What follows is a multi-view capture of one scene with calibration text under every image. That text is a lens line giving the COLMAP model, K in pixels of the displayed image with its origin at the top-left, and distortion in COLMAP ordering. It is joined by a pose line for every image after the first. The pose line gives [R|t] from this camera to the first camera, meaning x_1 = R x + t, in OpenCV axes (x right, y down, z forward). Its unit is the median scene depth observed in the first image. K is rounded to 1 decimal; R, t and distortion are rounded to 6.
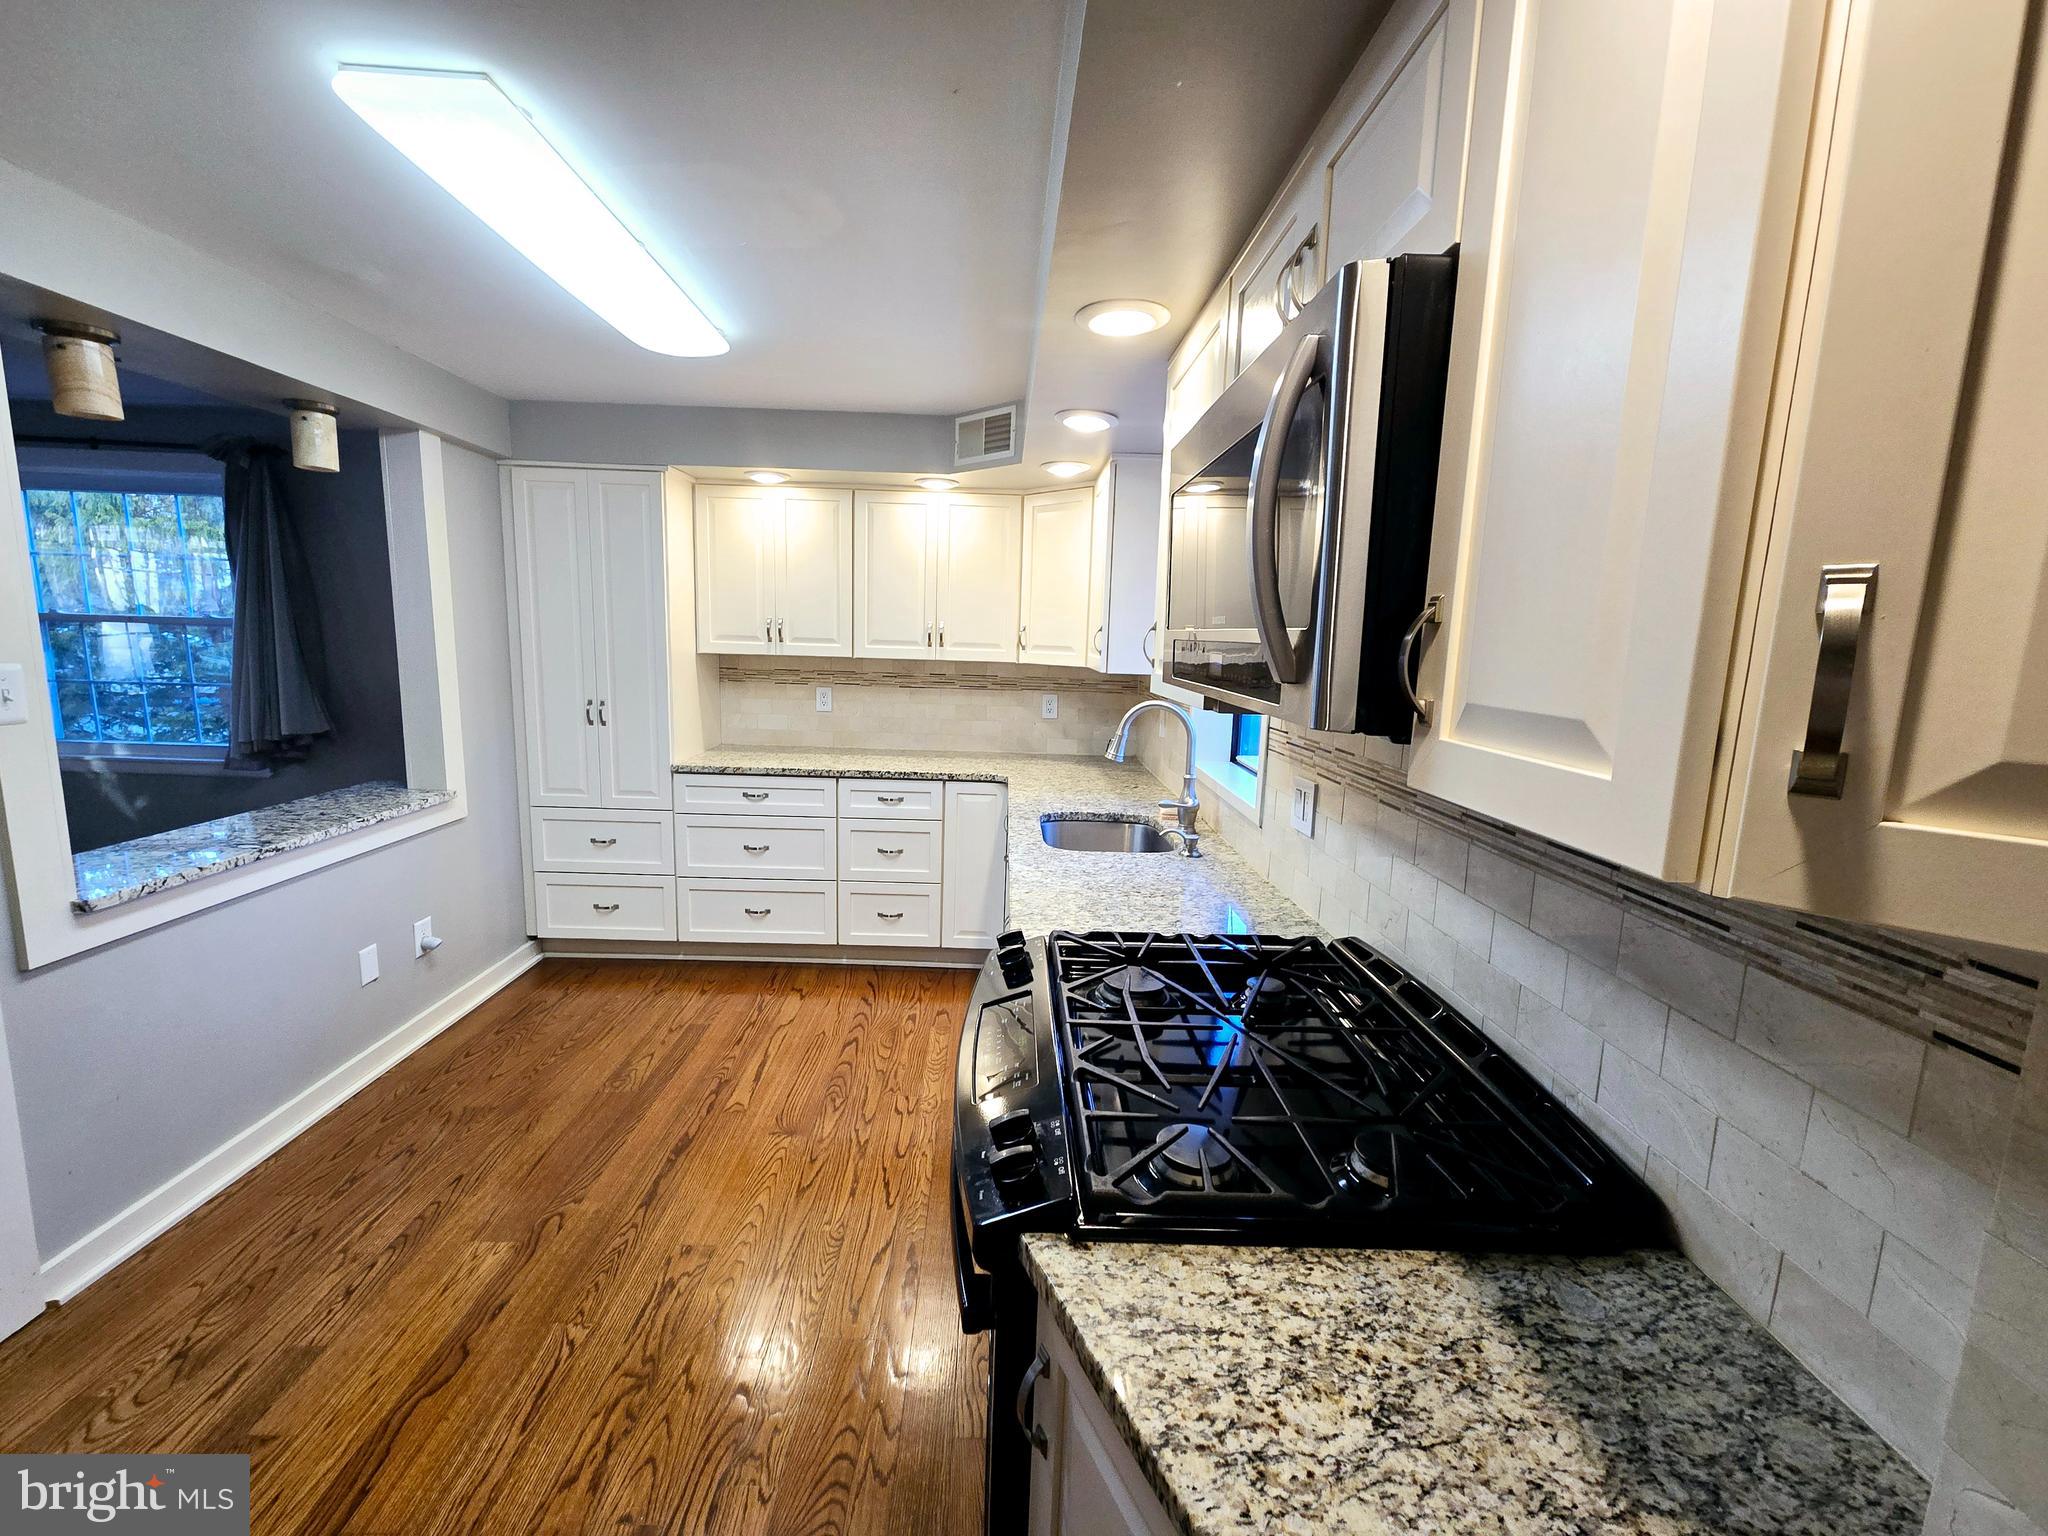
lens RADIAL K [[840.0, 0, 1012.7], [0, 840.0, 762.2], [0, 0, 1]] dist [-0.003095, 0.002987]
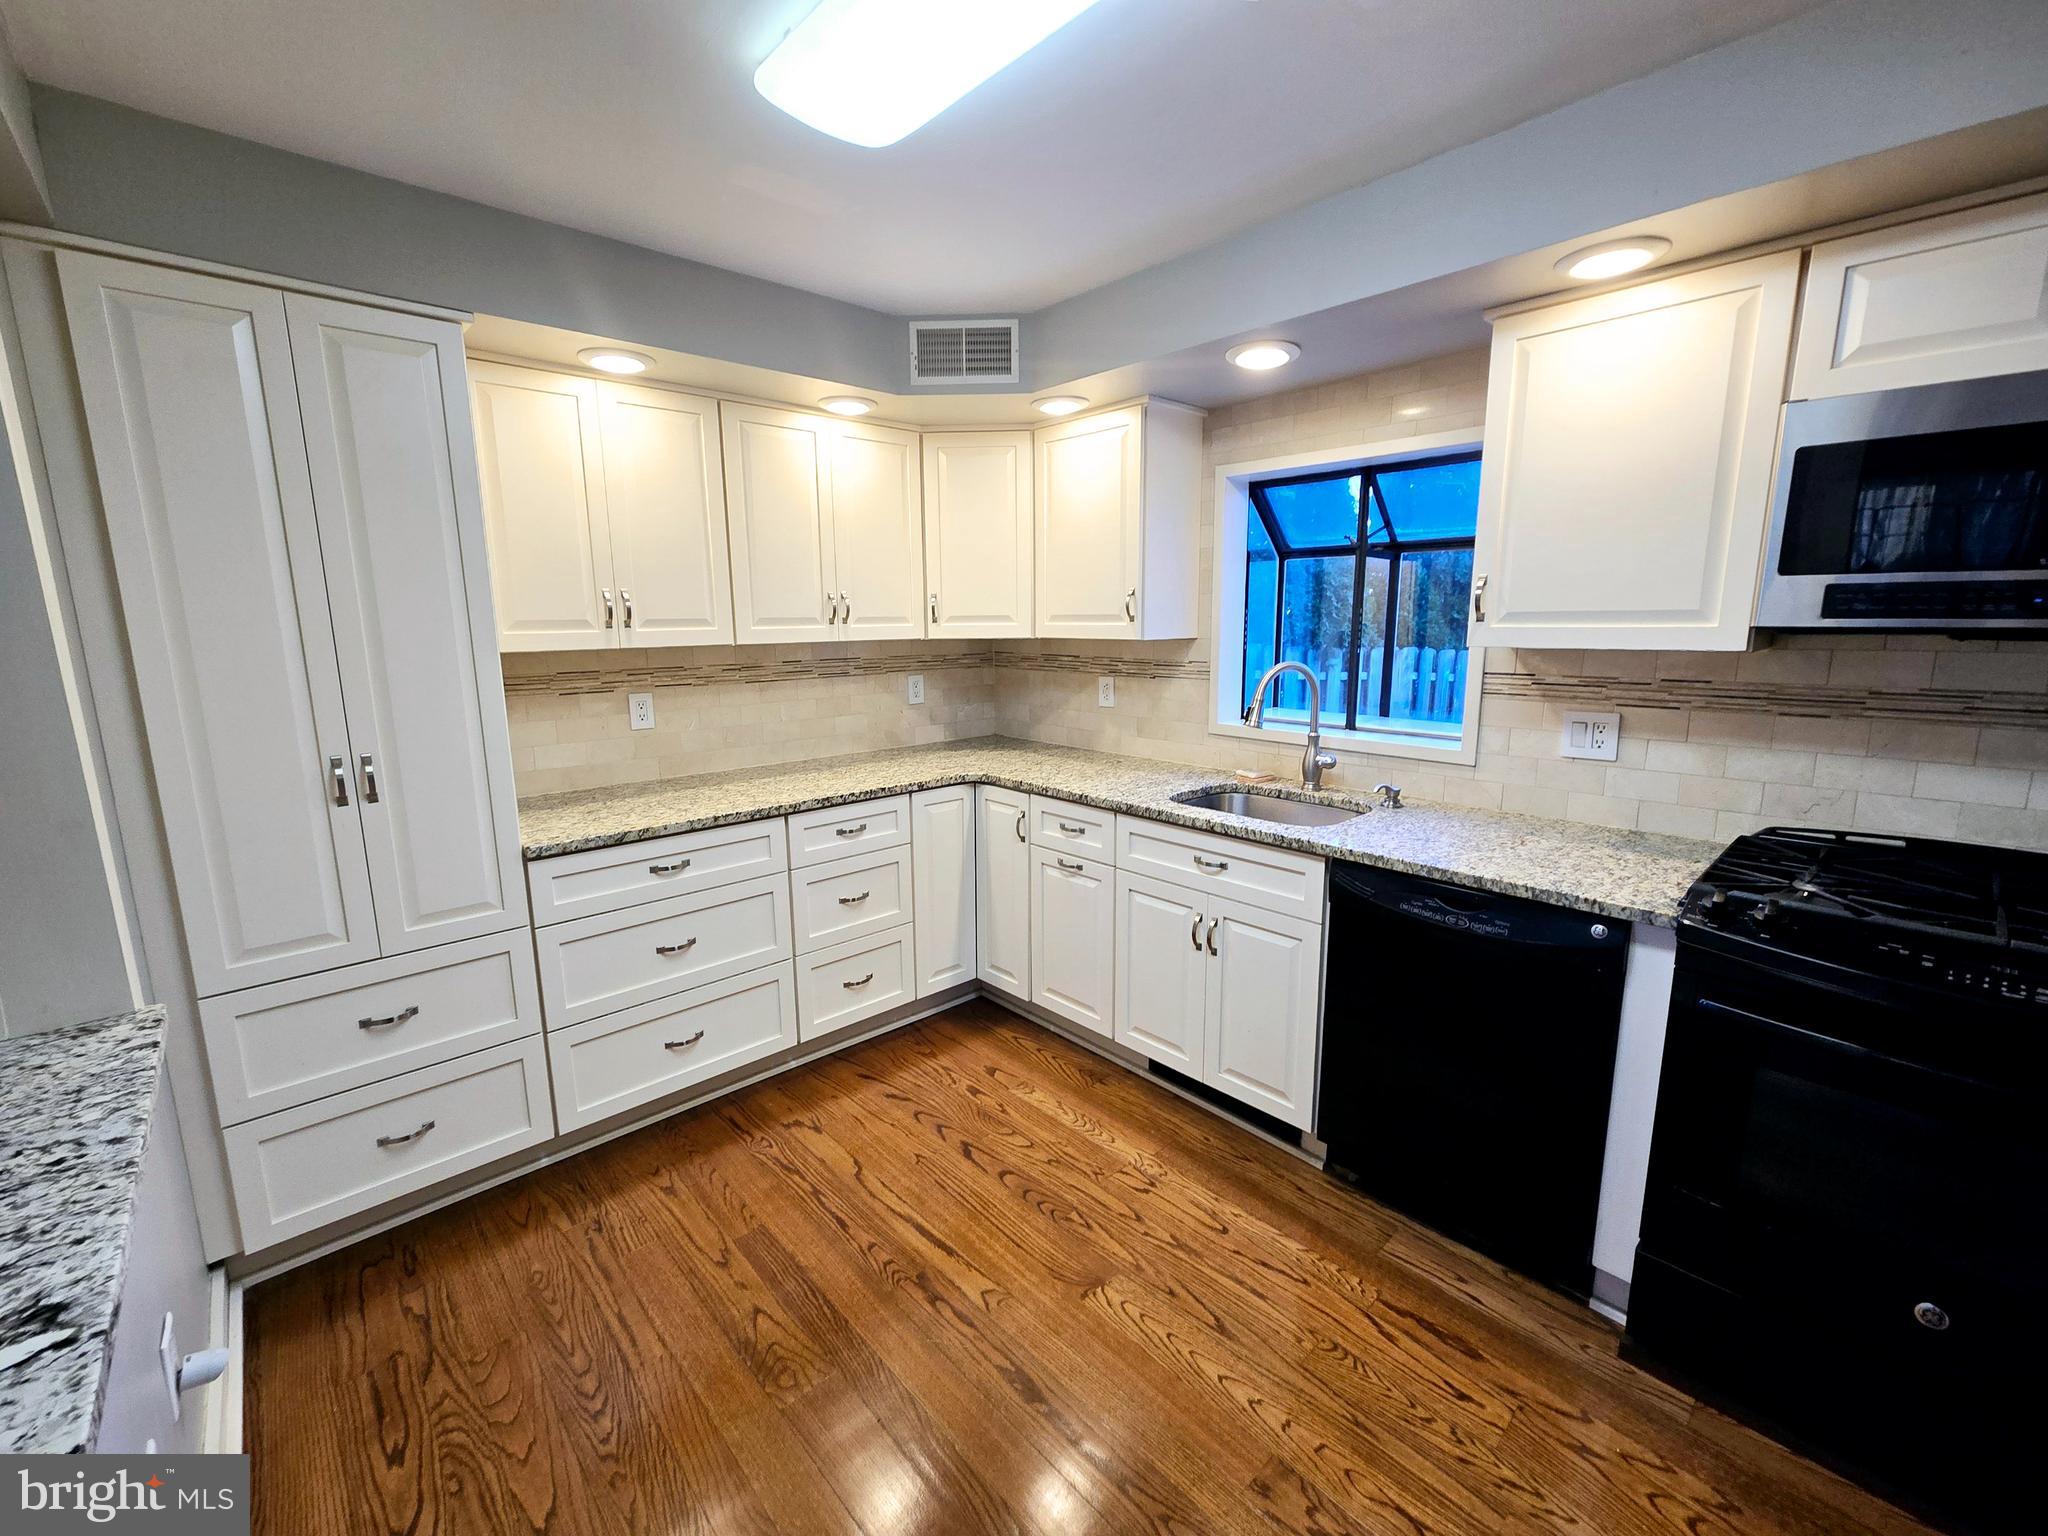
lens RADIAL K [[844.0, 0, 1014.7], [0, 844.0, 766.2], [0, 0, 1]] dist [0.000283, 0.001331]
pose [[0.746004, -0.155524, 0.647526, -0.507831], [0.132664, 0.987565, 0.084354, -0.055175], [-0.652594, 0.022975, 0.757360, 0.329516]]
